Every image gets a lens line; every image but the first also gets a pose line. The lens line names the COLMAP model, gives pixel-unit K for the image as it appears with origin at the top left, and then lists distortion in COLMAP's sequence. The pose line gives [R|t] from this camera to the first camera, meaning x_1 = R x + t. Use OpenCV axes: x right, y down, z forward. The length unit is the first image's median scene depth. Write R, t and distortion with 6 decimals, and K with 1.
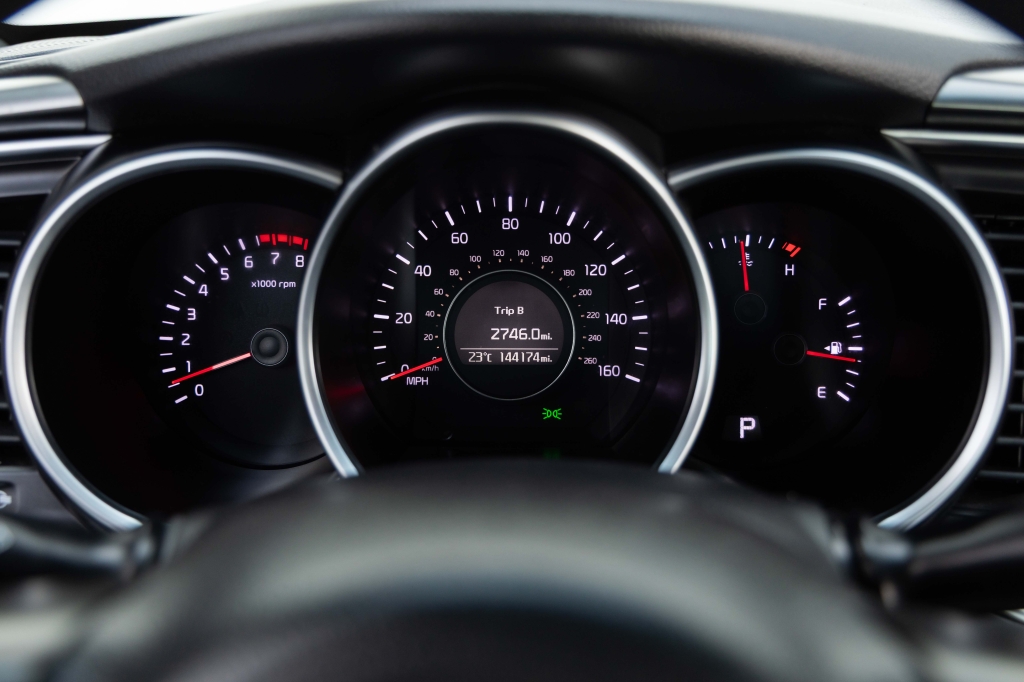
lens RADIAL K [[1102.9, 0, 511.8], [0, 1102.9, 340.5], [0, 0, 1]] dist [-0.012056, 0.000000]
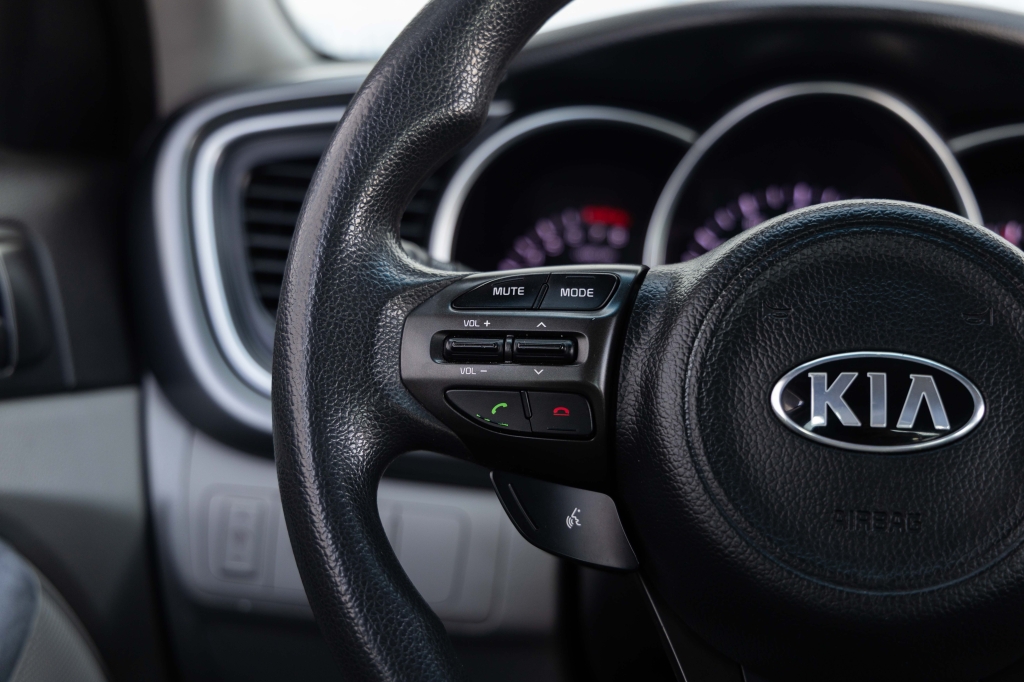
lens RADIAL K [[1586.8, 0, 515.3], [0, 1586.8, 351.3], [0, 0, 1]] dist [0.022965, 0.000000]
pose [[0.994026, 0.049513, -0.097266, -0.131893], [-0.064492, 0.985418, -0.157457, 0.325699], [0.088052, 0.162789, 0.982724, -0.651838]]
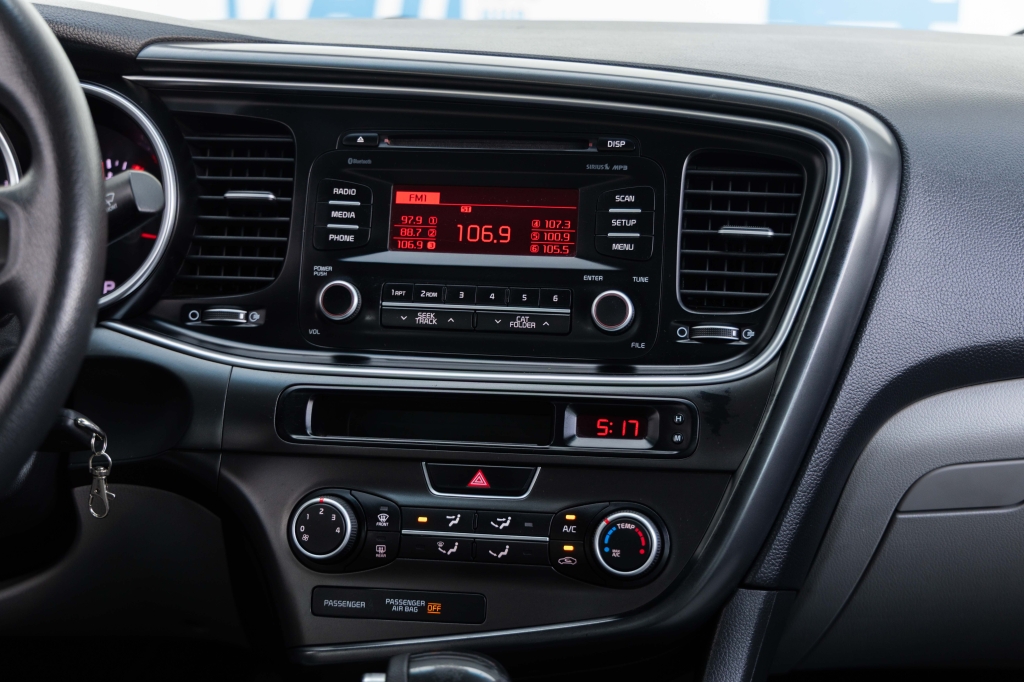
lens RADIAL K [[1586.8, 0, 517.4], [0, 1586.8, 338.8], [0, 0, 1]] dist [0.022965, 0.000000]
pose [[0.999561, 0.005642, 0.029097, 0.713581], [-0.001395, 0.989586, -0.143939, 0.461699], [-0.029606, 0.143835, 0.989159, -1.141313]]
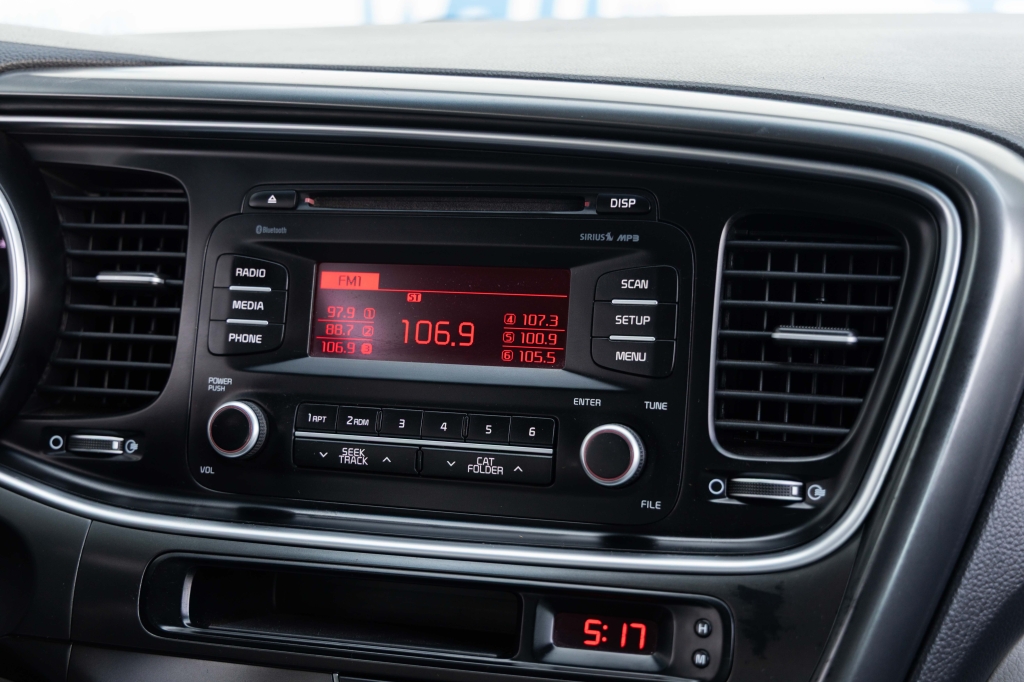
lens RADIAL K [[1412.3, 0, 520.5], [0, 1412.3, 345.3], [0, 0, 1]] dist [0.018343, 0.000000]
pose [[0.994282, 0.002782, -0.106750, 0.928270], [-0.014653, 0.993758, -0.110587, 0.198023], [0.105776, 0.111519, 0.988117, -0.424199]]
